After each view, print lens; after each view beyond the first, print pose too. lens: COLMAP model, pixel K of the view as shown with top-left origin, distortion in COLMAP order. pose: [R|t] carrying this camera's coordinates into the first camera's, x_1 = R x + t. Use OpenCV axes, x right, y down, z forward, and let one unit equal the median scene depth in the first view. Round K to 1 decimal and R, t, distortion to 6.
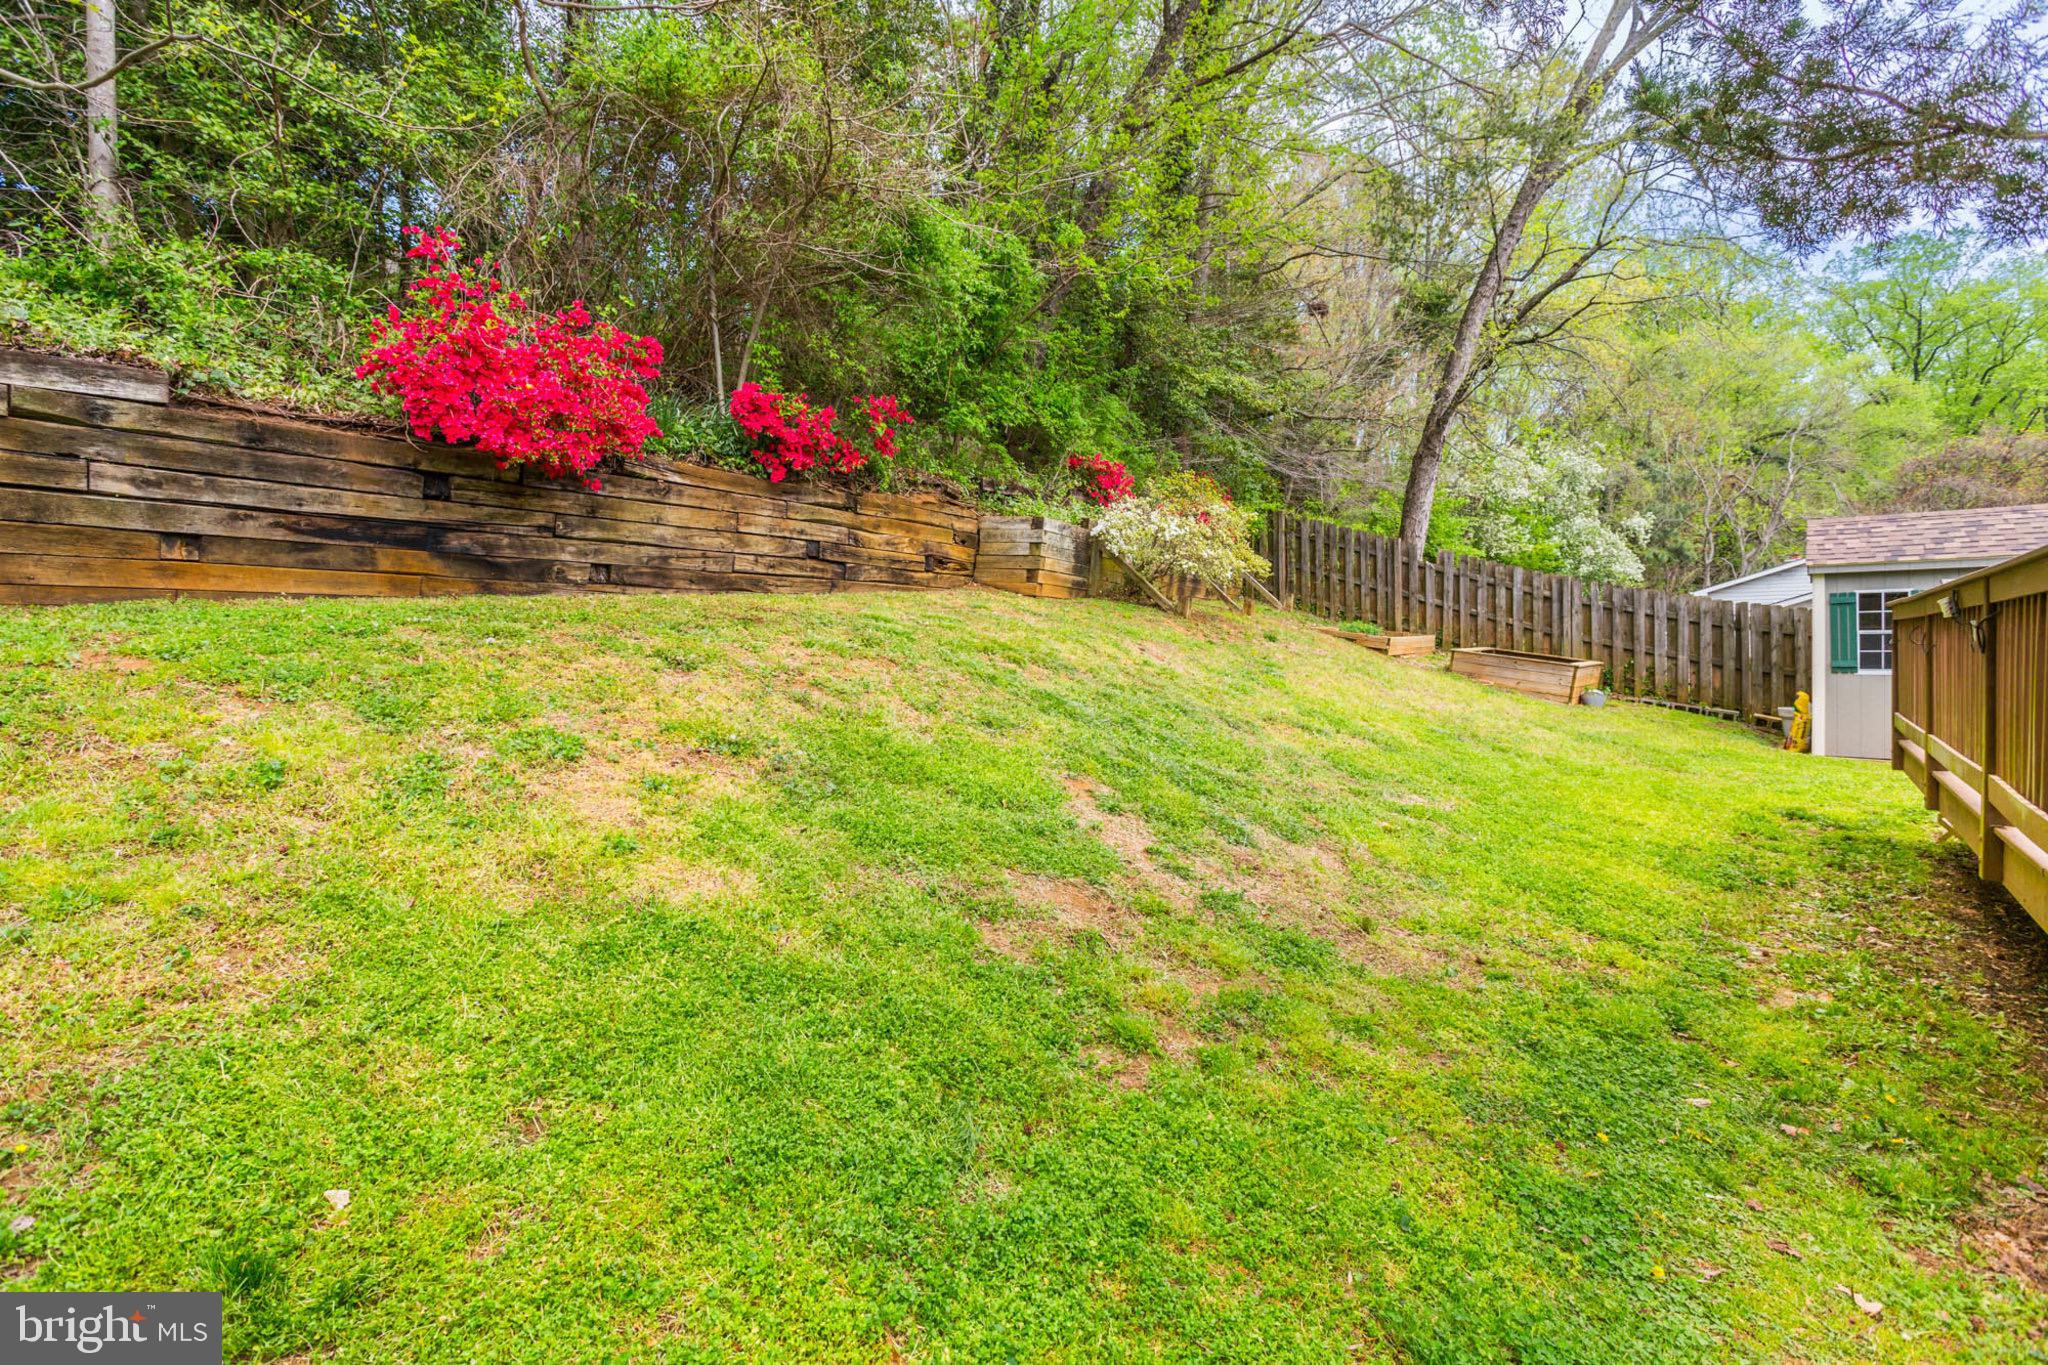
lens RADIAL K [[996.4, 0, 1039.4], [0, 996.4, 657.6], [0, 0, 1]] dist [0.002761, 0.002094]
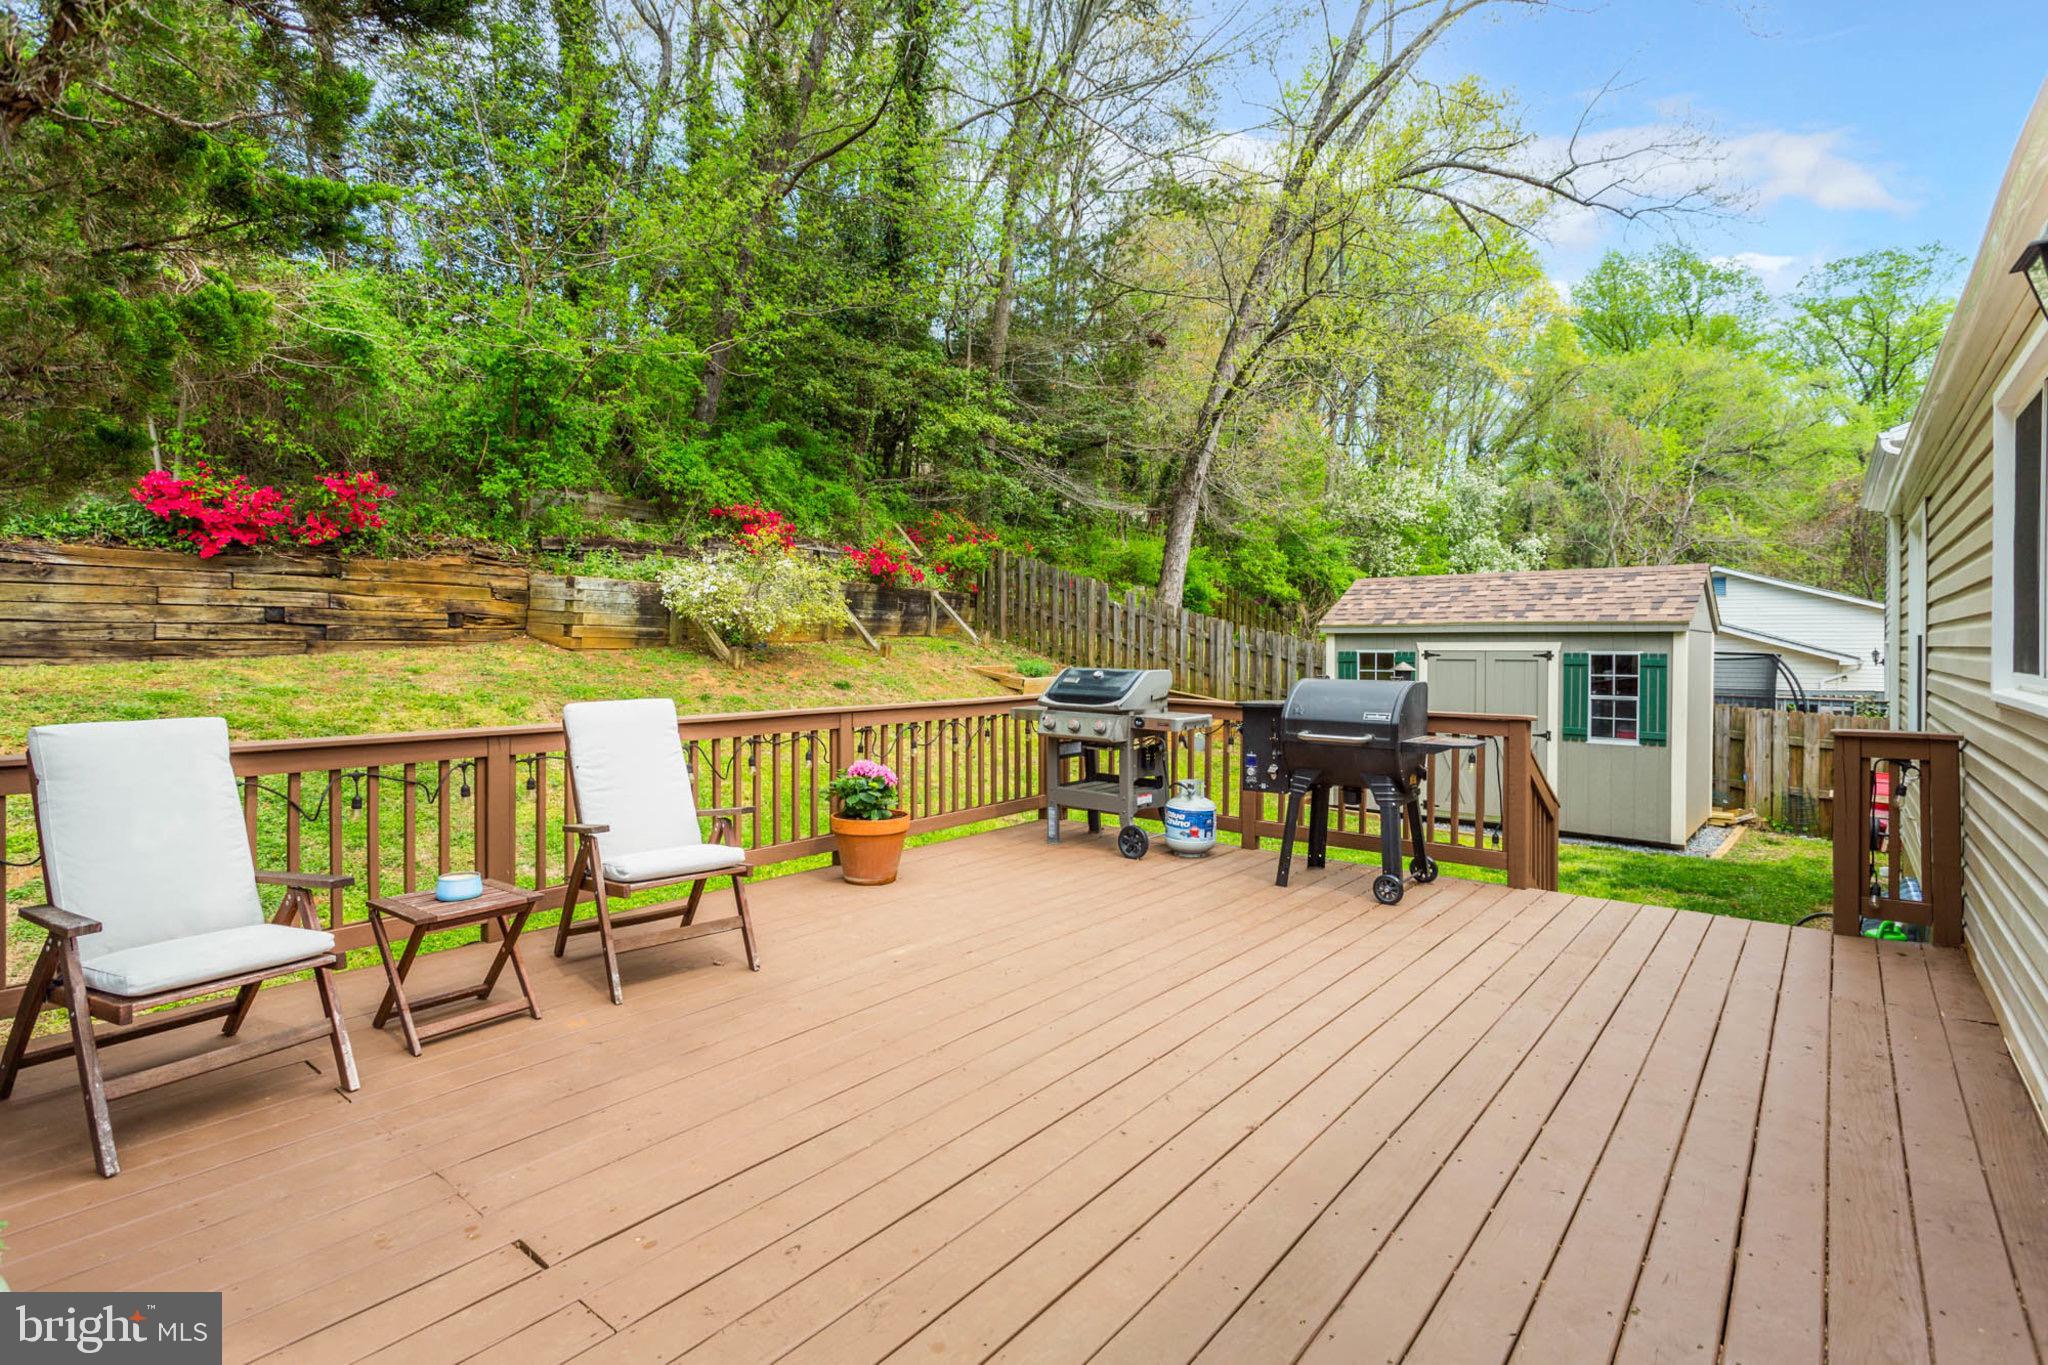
lens RADIAL K [[967.7, 0, 1032.9], [0, 967.7, 660.2], [0, 0, 1]] dist [0.002998, 0.001142]
pose [[0.999414, 0.011012, -0.032397, 0.692876], [-0.010915, 0.999935, 0.003190, -0.076098], [0.032430, -0.002834, 0.999470, -0.046917]]
